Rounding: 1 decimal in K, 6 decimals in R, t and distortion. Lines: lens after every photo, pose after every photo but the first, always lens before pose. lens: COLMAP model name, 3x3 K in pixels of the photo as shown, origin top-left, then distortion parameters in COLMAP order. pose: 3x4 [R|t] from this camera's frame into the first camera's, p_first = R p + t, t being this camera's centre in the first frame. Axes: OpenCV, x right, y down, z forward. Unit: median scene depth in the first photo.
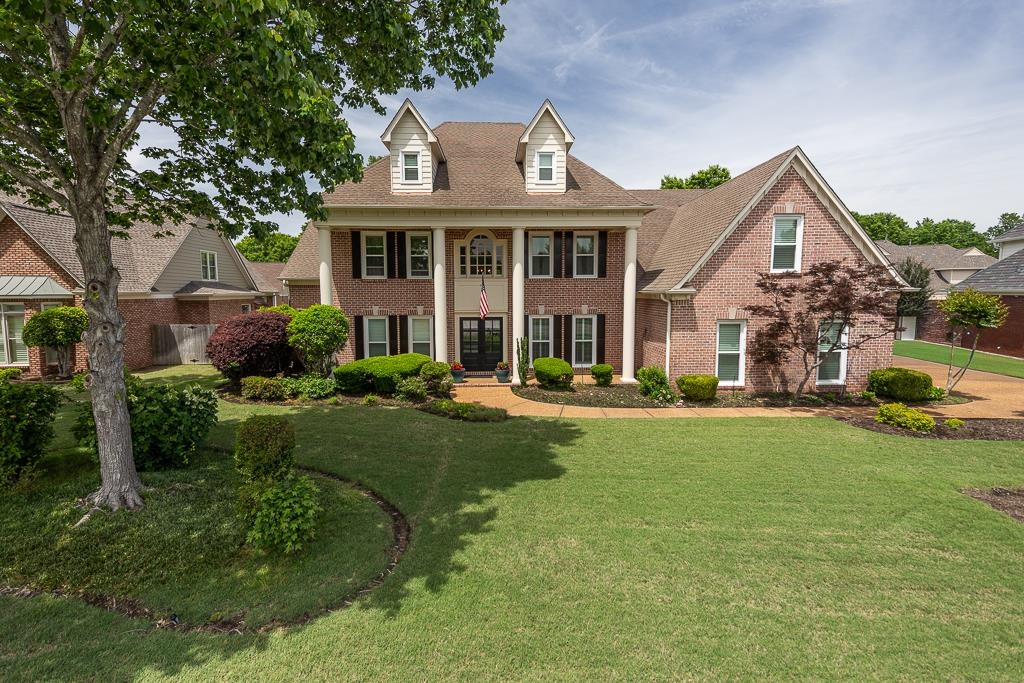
lens RADIAL K [[489.8, 0, 511.0], [0, 489.8, 335.1], [0, 0, 1]] dist [0.050423, -0.013581]
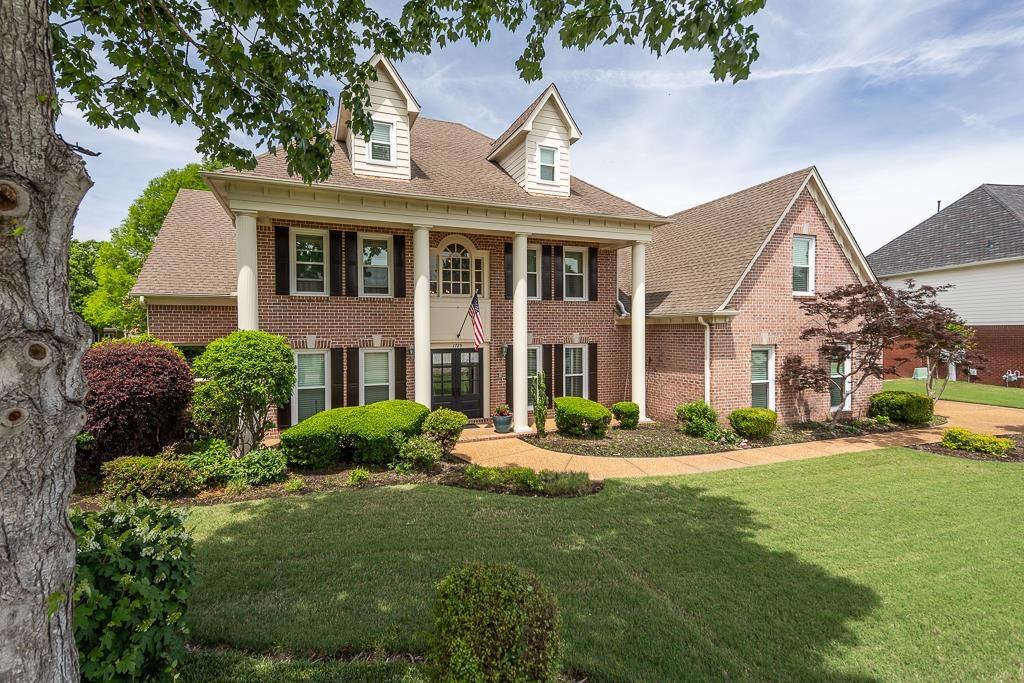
lens RADIAL K [[489.8, 0, 509.0], [0, 489.8, 337.8], [0, 0, 1]] dist [0.050423, -0.013581]
pose [[0.937122, -0.006953, 0.348933, -0.283418], [0.032898, 0.997110, -0.068483, 0.002023], [-0.347449, 0.075656, 0.934642, 0.280614]]
